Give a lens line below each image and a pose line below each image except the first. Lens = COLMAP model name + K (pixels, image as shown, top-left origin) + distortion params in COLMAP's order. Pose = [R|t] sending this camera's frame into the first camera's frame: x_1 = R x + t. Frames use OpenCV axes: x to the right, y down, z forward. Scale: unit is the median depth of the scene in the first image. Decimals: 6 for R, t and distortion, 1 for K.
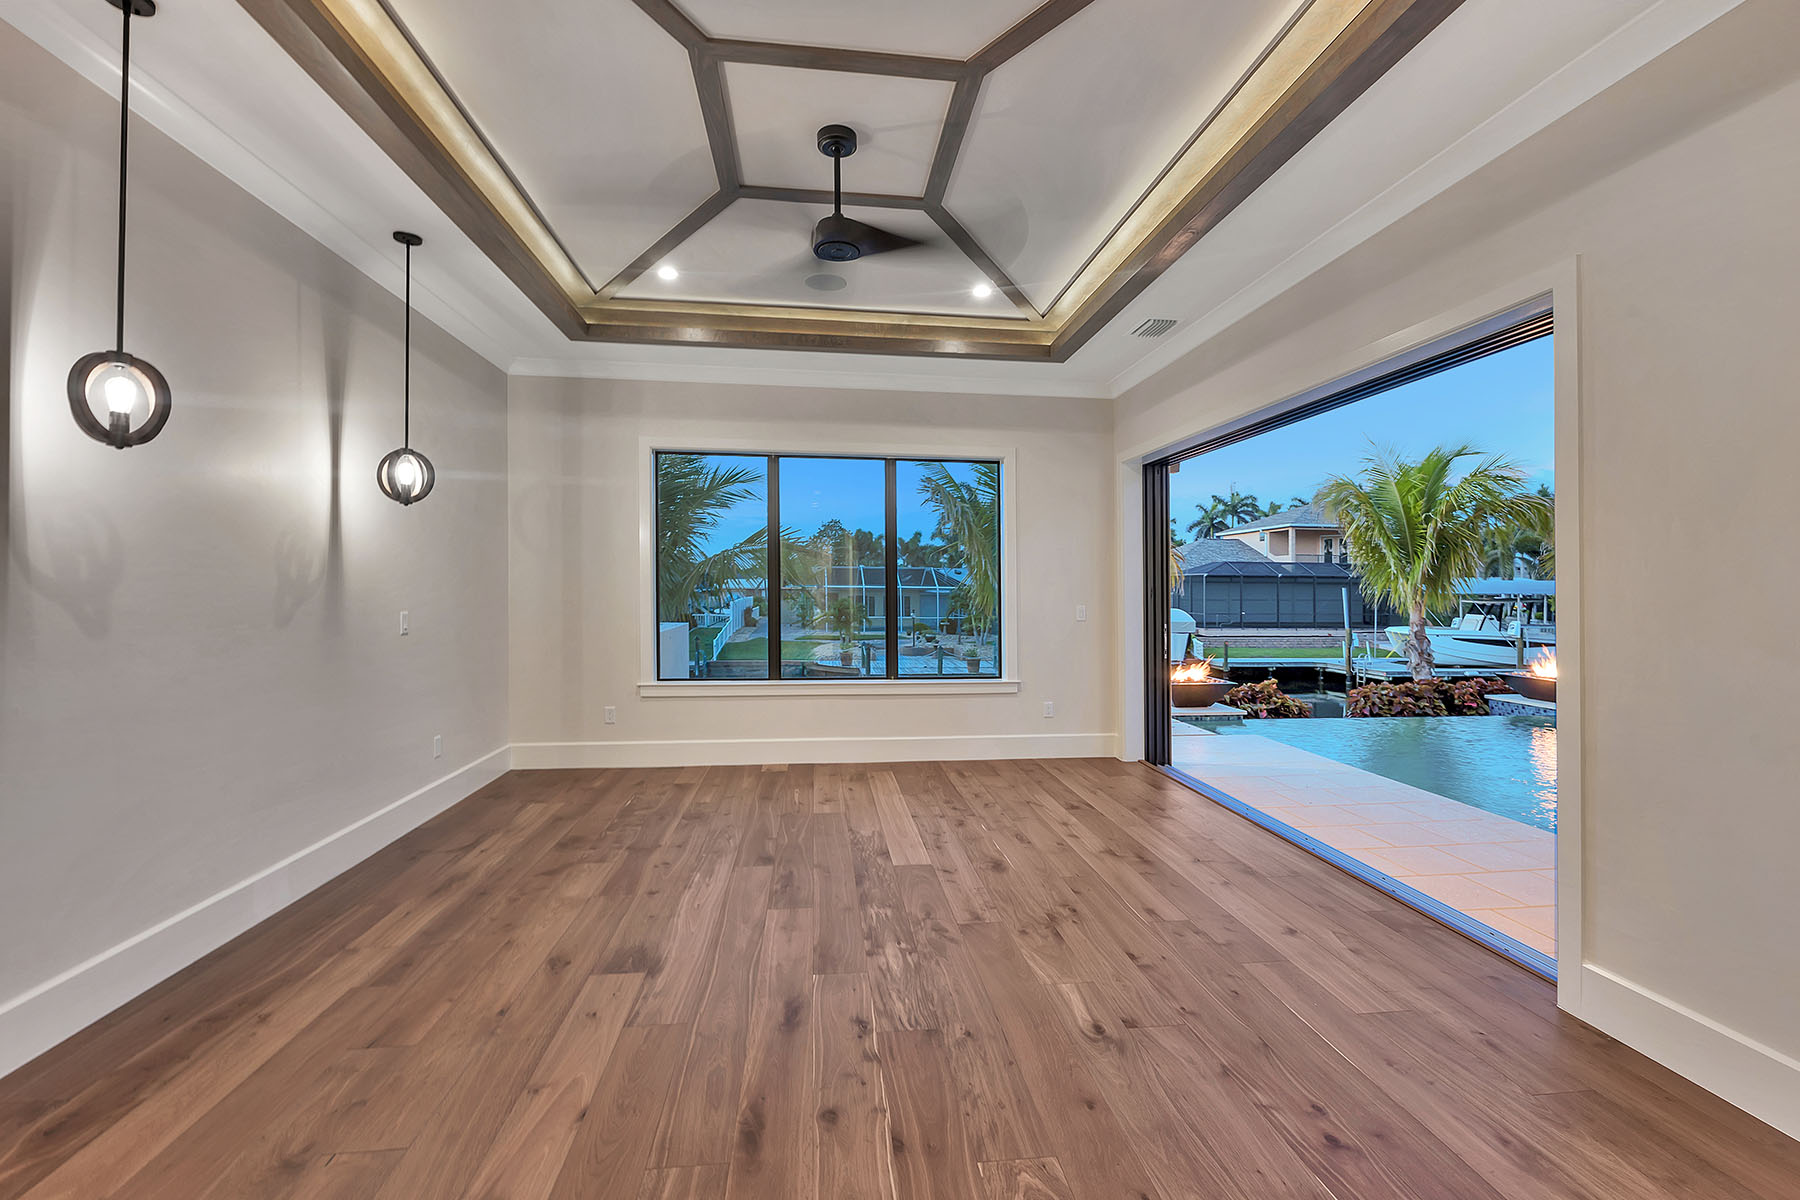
lens RADIAL K [[752.1, 0, 956.7], [0, 752.1, 592.2], [0, 0, 1]] dist [-0.002057, -0.000271]
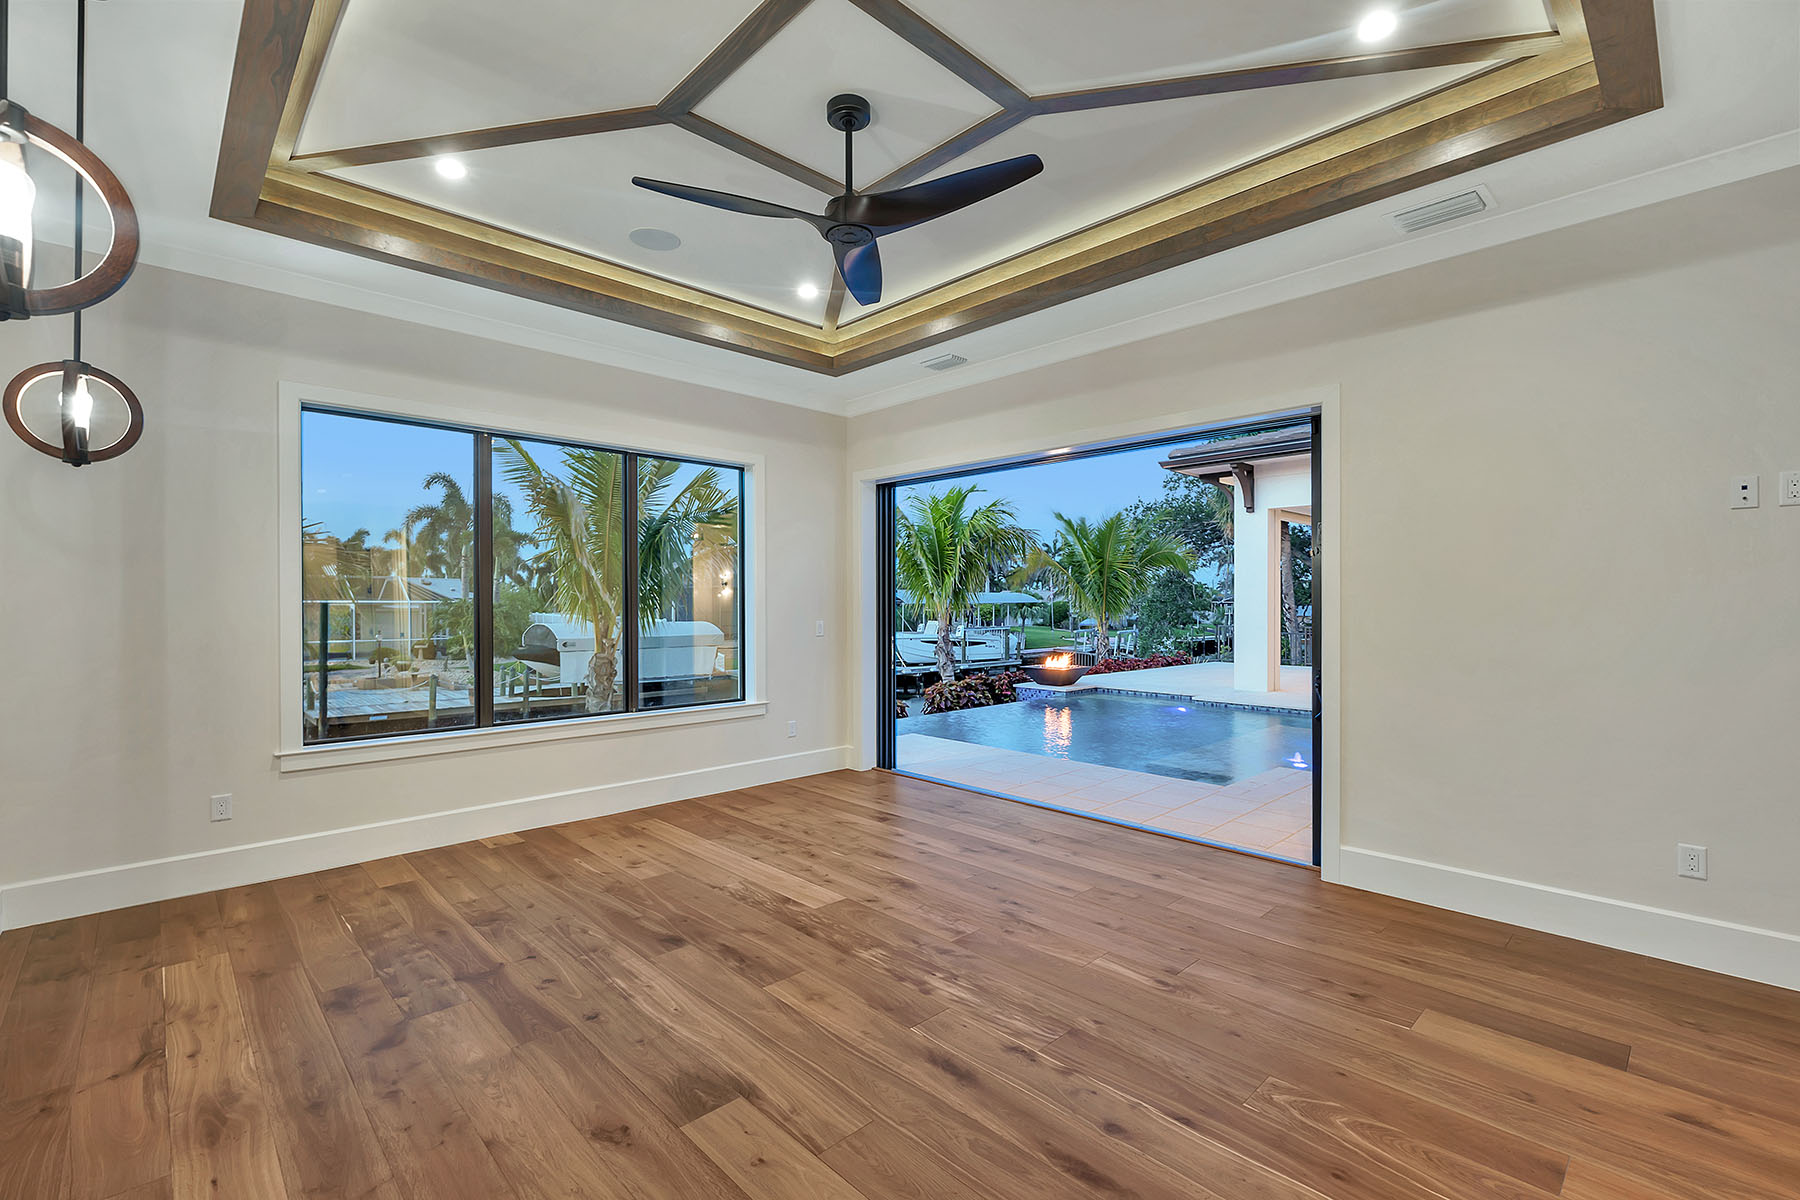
lens RADIAL K [[762.7, 0, 928.3], [0, 762.7, 605.5], [0, 0, 1]] dist [-0.001176, -0.000626]
pose [[0.803948, -0.009912, 0.594618, -0.466838], [0.008888, 0.999950, 0.004651, -0.008546], [-0.594634, 0.001546, 0.803995, 0.151725]]
